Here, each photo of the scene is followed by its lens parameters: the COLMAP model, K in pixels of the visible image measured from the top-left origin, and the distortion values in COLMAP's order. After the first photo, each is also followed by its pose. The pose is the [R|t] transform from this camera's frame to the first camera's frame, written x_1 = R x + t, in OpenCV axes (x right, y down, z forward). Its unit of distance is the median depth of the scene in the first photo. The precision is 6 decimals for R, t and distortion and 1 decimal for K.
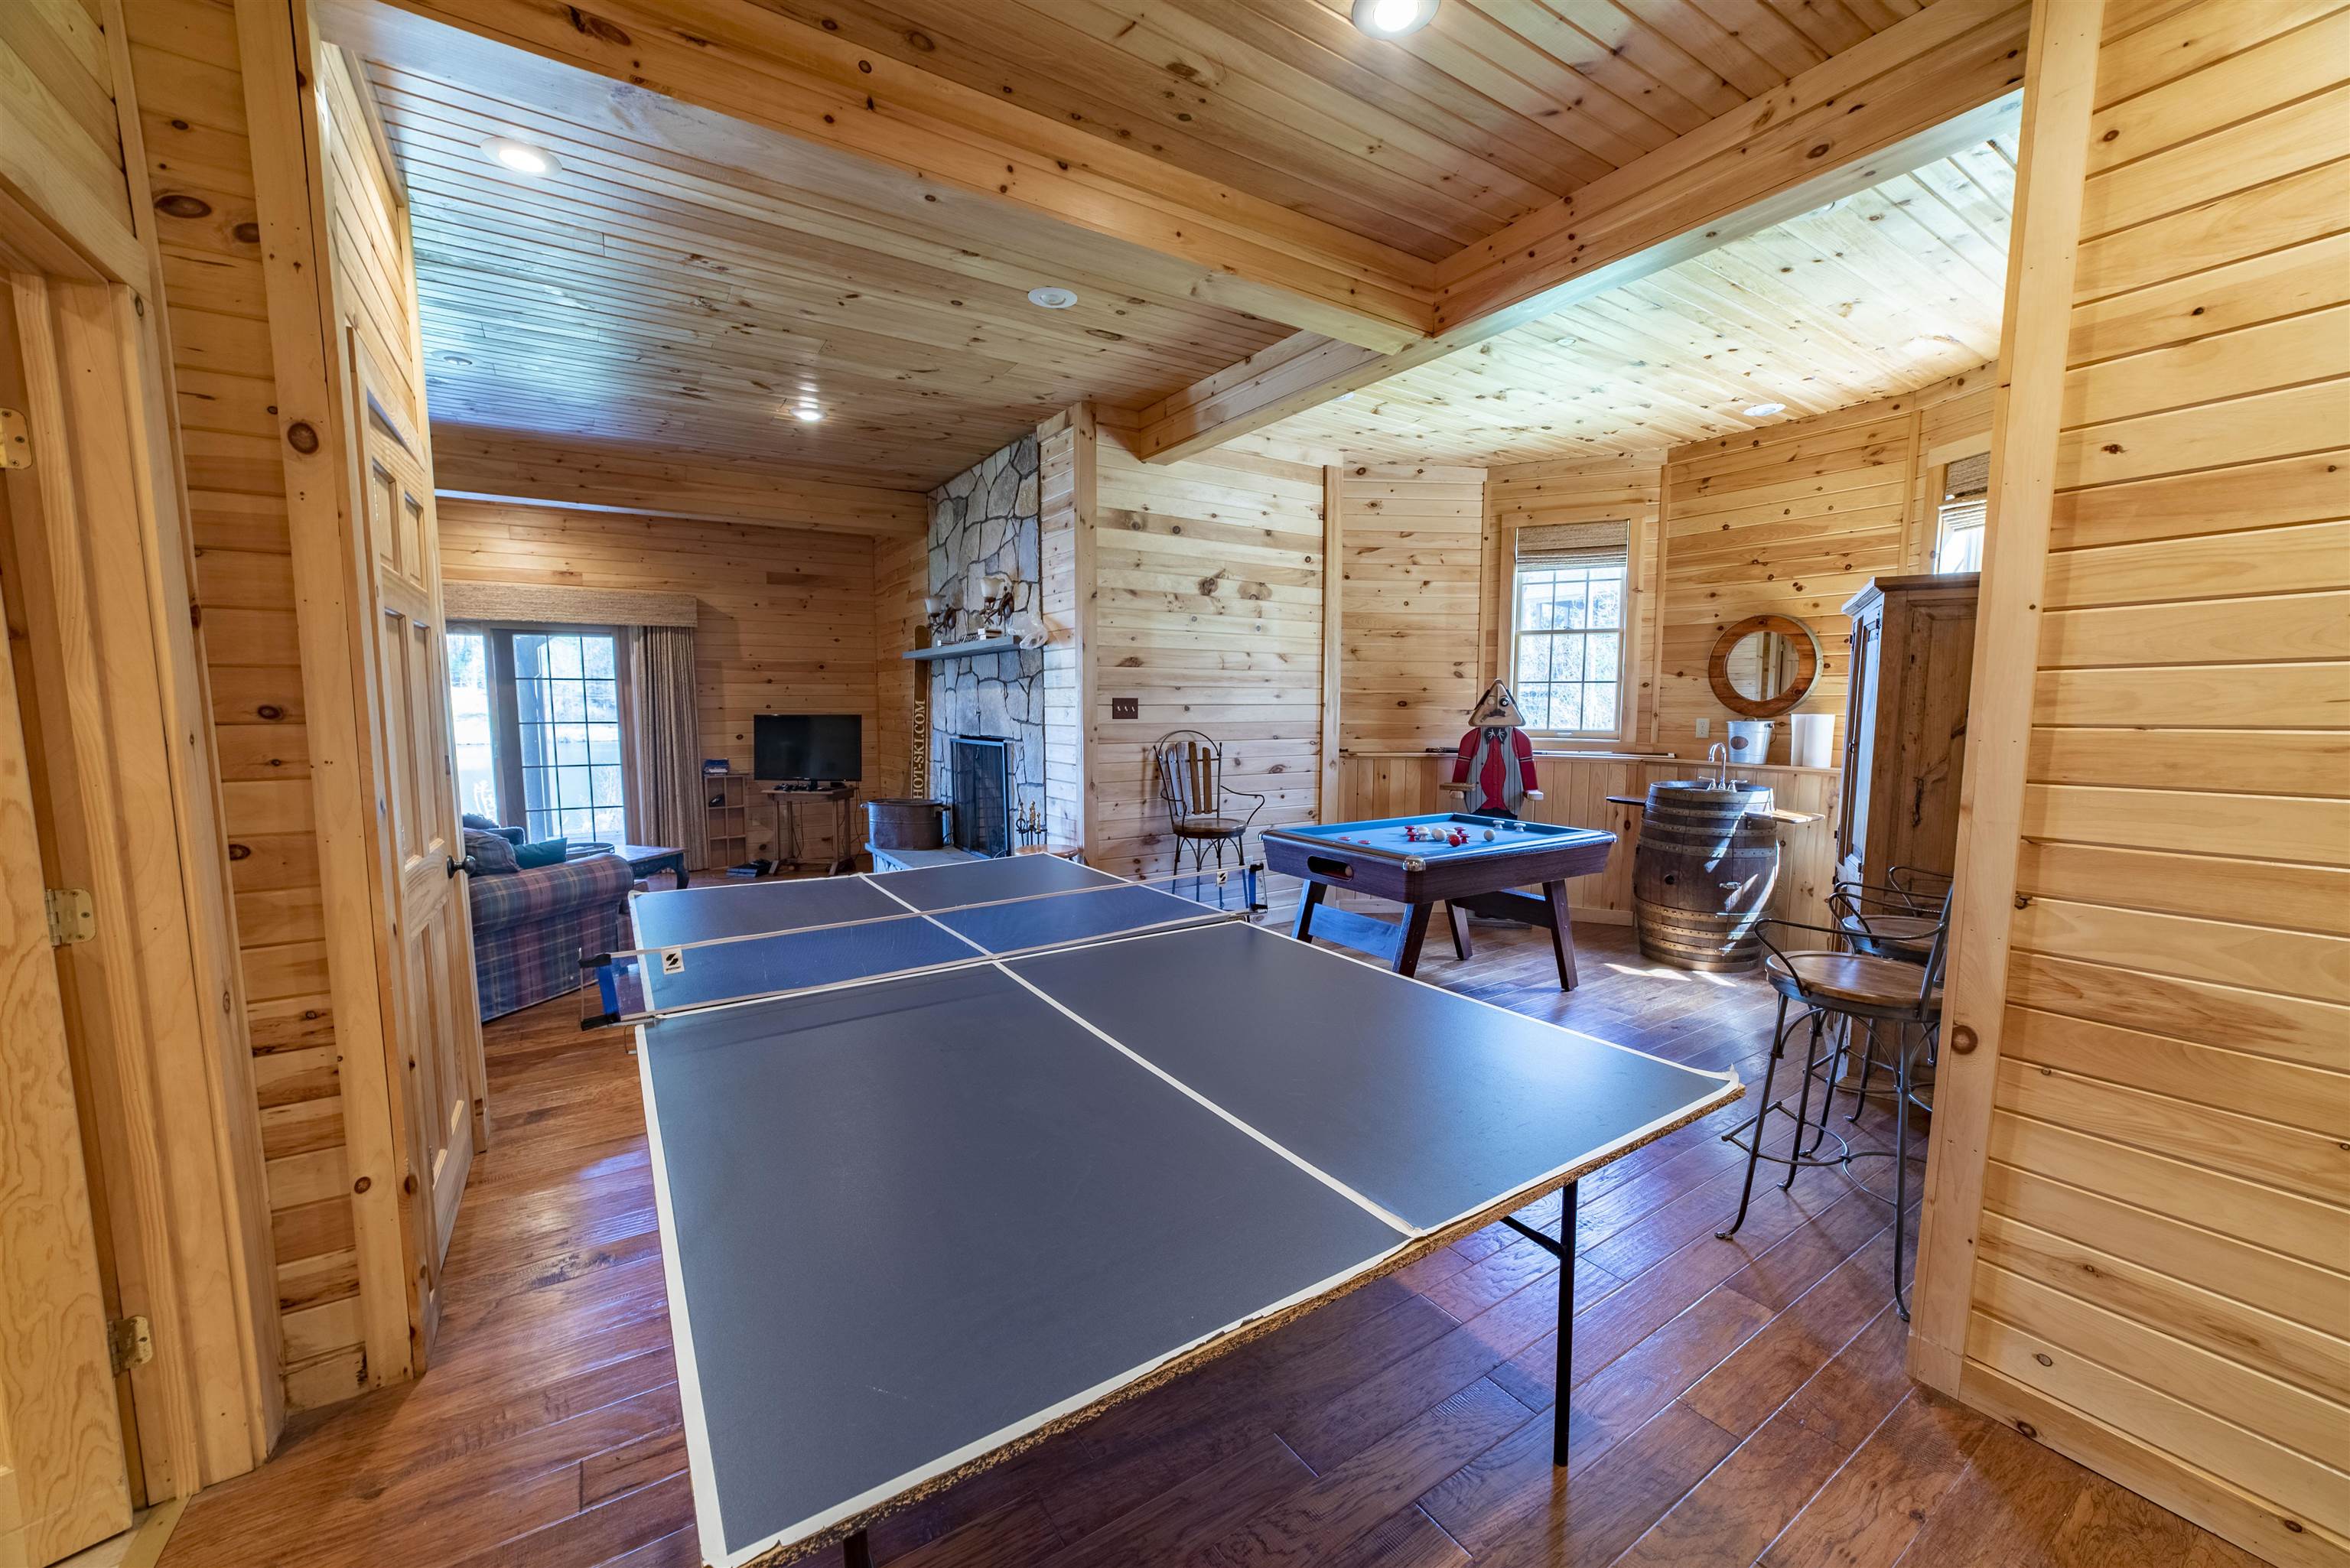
lens RADIAL K [[894.3, 0, 1166.2], [0, 894.3, 796.7], [0, 0, 1]] dist [-0.029164, 0.011816]
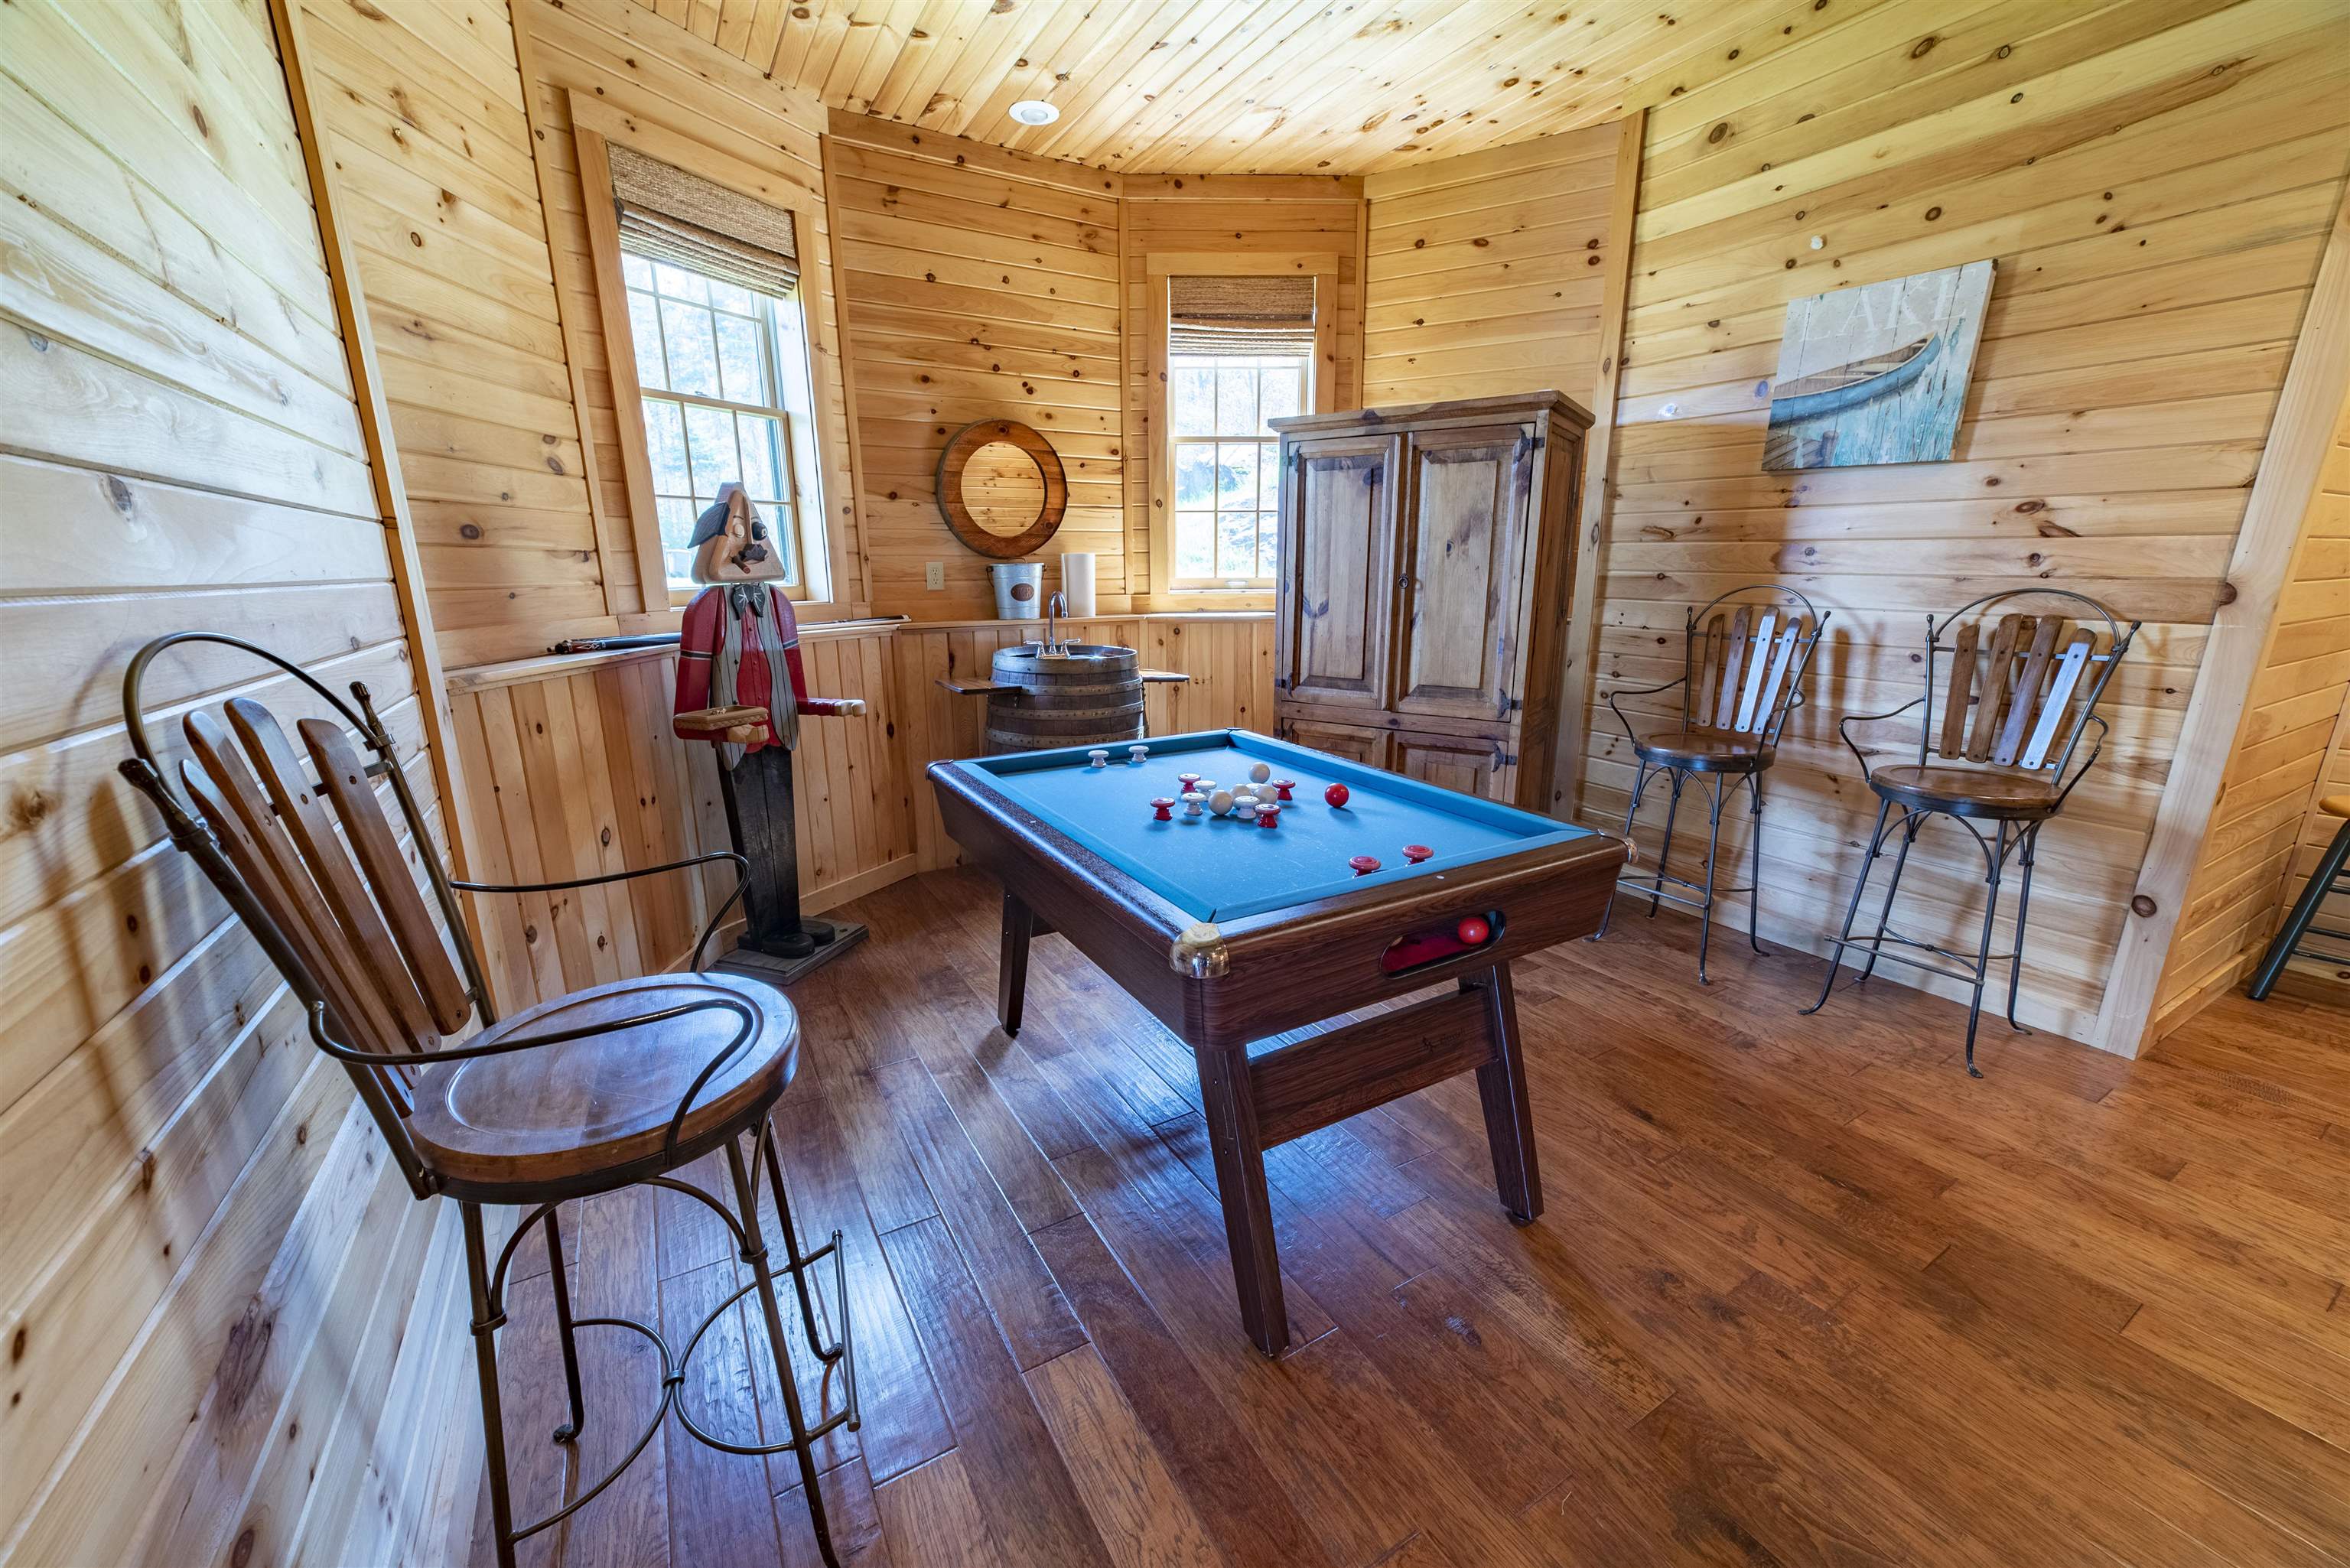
lens RADIAL K [[894.3, 0, 1166.2], [0, 894.3, 796.7], [0, 0, 1]] dist [-0.029164, 0.011816]
pose [[0.040422, -0.250253, 0.967336, -0.127336], [0.111405, 0.963220, 0.244533, -0.062114], [-0.992953, 0.097882, 0.066815, 0.799076]]
